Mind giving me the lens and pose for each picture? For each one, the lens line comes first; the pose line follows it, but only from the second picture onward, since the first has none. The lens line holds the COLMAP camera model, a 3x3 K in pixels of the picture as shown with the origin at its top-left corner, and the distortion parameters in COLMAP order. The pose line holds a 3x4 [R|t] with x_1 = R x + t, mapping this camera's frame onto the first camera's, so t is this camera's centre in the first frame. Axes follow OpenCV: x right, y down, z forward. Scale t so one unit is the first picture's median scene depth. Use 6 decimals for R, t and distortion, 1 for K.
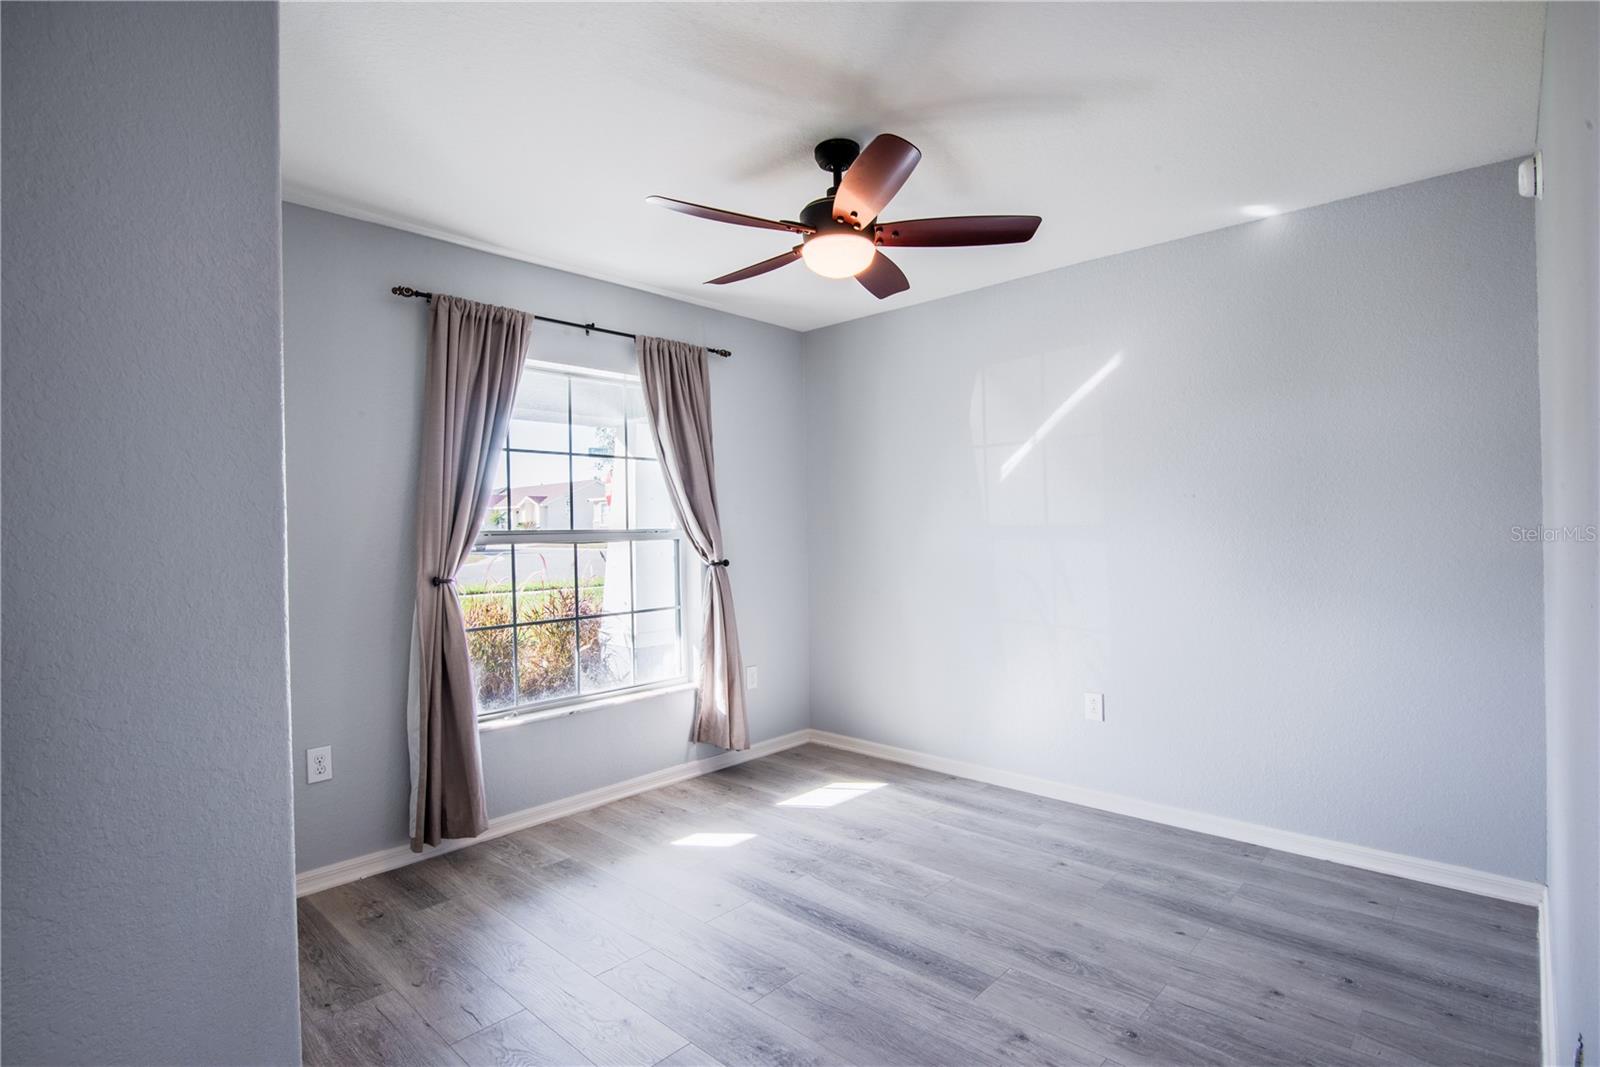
lens RADIAL K [[783.5, 0, 805.7], [0, 783.5, 535.3], [0, 0, 1]] dist [-0.000495, 0.001741]
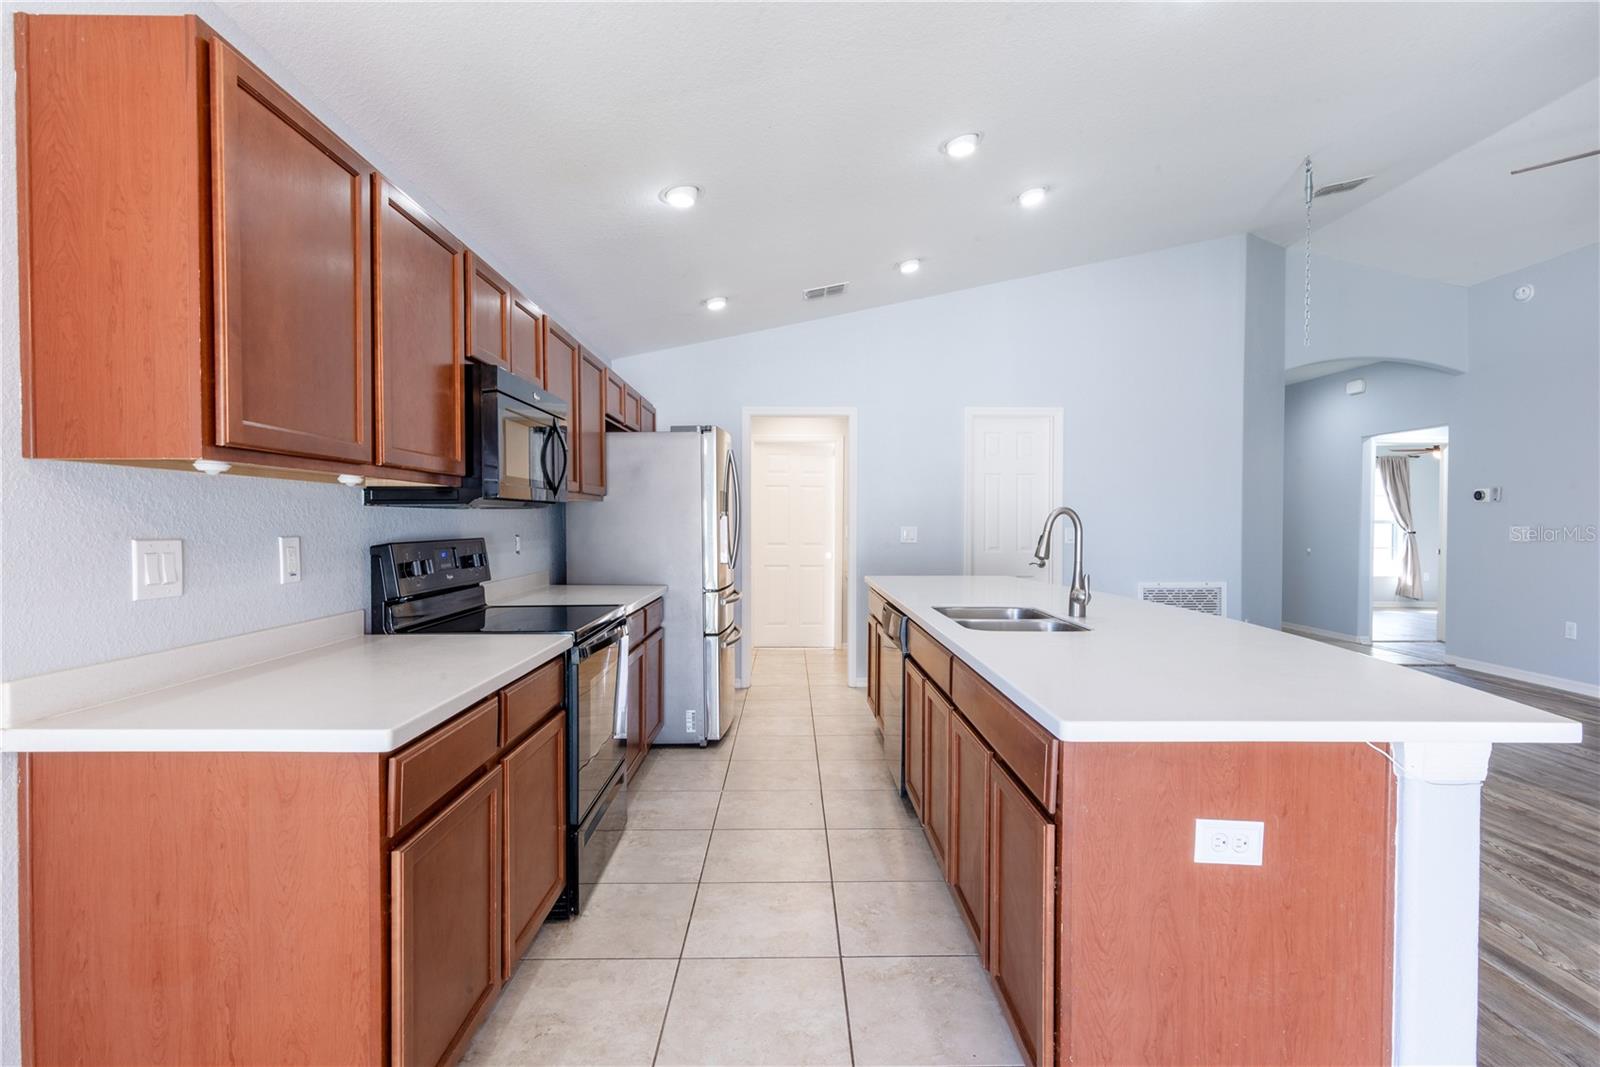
lens RADIAL K [[783.5, 0, 801.7], [0, 783.5, 537.0], [0, 0, 1]] dist [-0.000495, 0.001741]
pose [[0.701738, 0.032525, -0.711692, 0.361580], [-0.009083, 0.999285, 0.036713, -0.033303], [0.712377, -0.019298, 0.701532, -2.560566]]
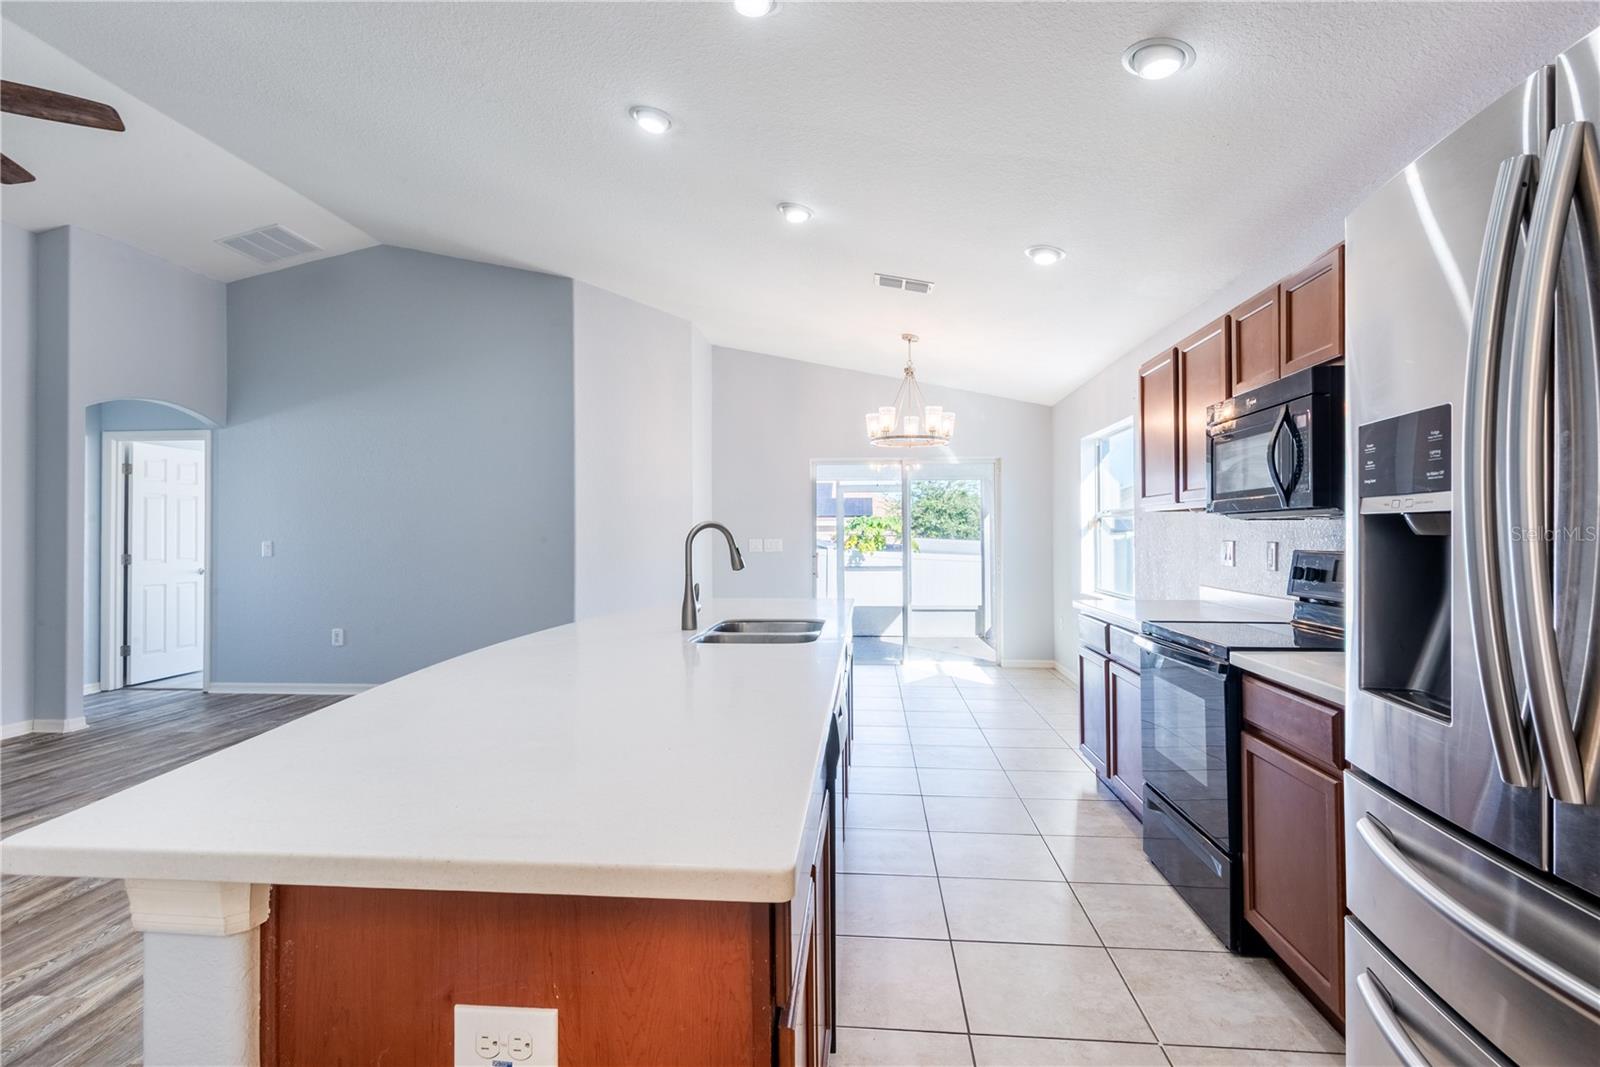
lens RADIAL K [[783.5, 0, 789.8], [0, 783.5, 533.3], [0, 0, 1]] dist [-0.000495, 0.001741]
pose [[-0.616589, 0.020476, 0.787019, -0.582274], [0.010023, 0.999785, -0.018159, -0.011654], [-0.787221, -0.003308, -0.616662, -1.519115]]
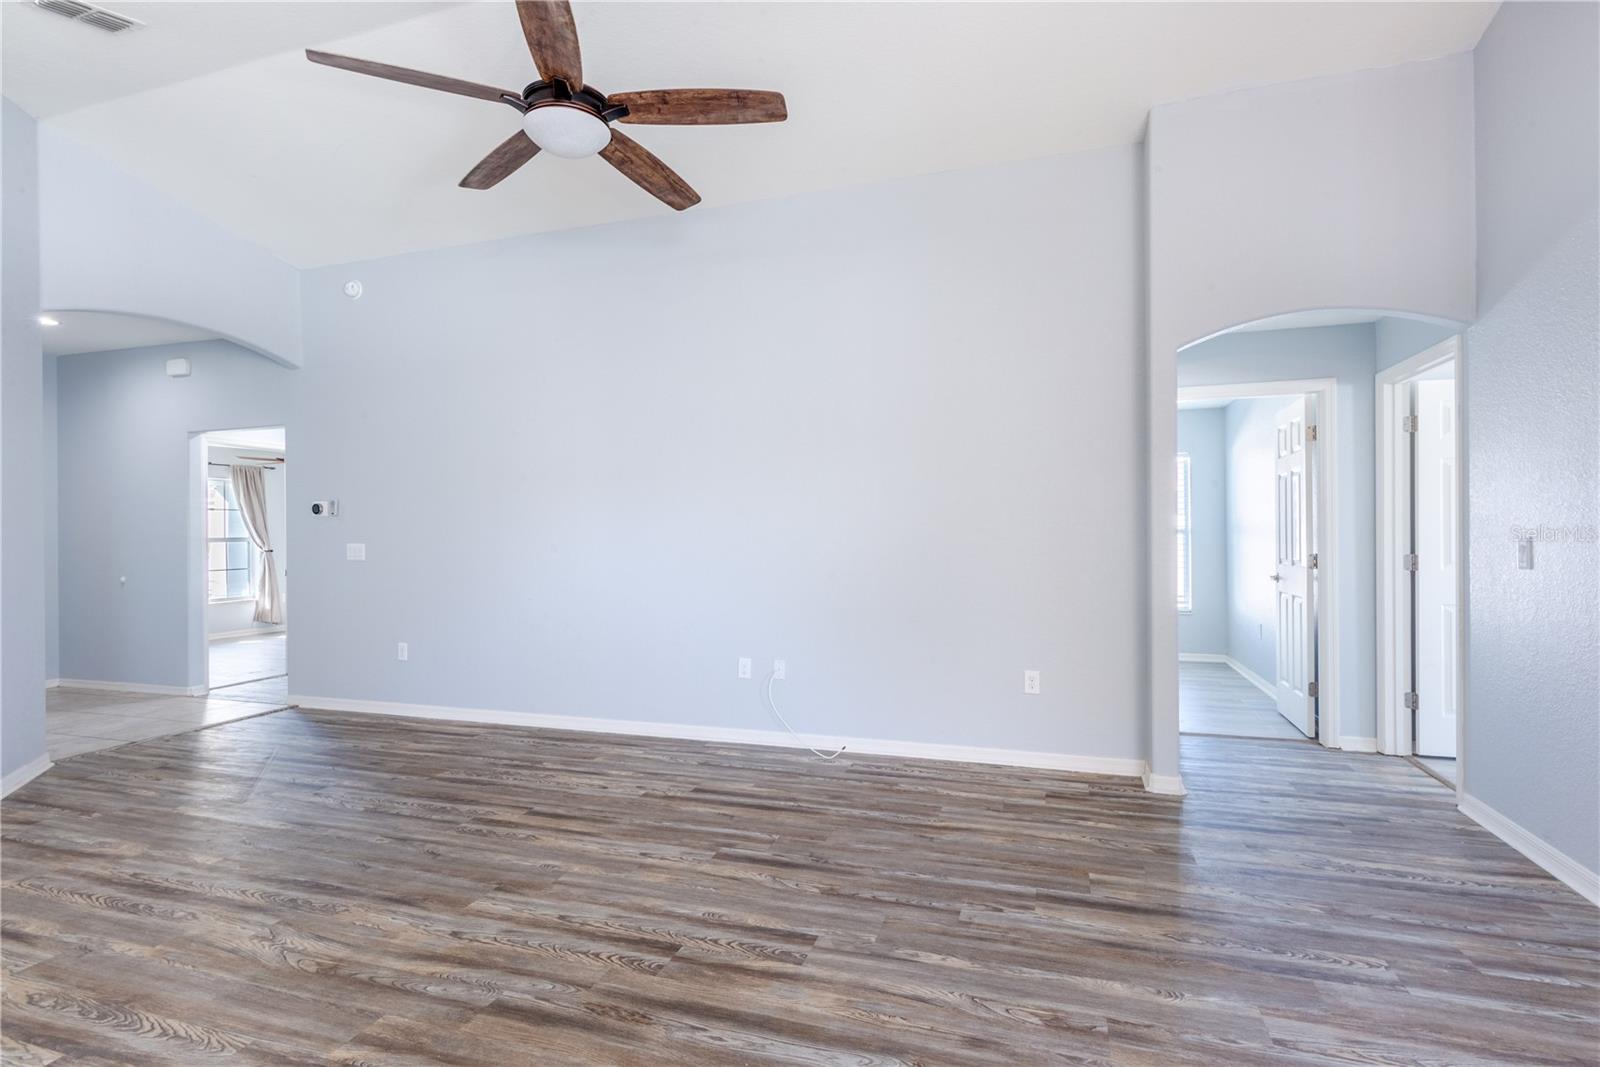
lens RADIAL K [[783.5, 0, 796.1], [0, 783.5, 529.7], [0, 0, 1]] dist [-0.000495, 0.001741]
pose [[0.906548, 0.009411, 0.421998, 0.376950], [-0.007660, 0.999954, -0.005845, -0.033065], [-0.422033, 0.002066, 0.906578, -2.074417]]
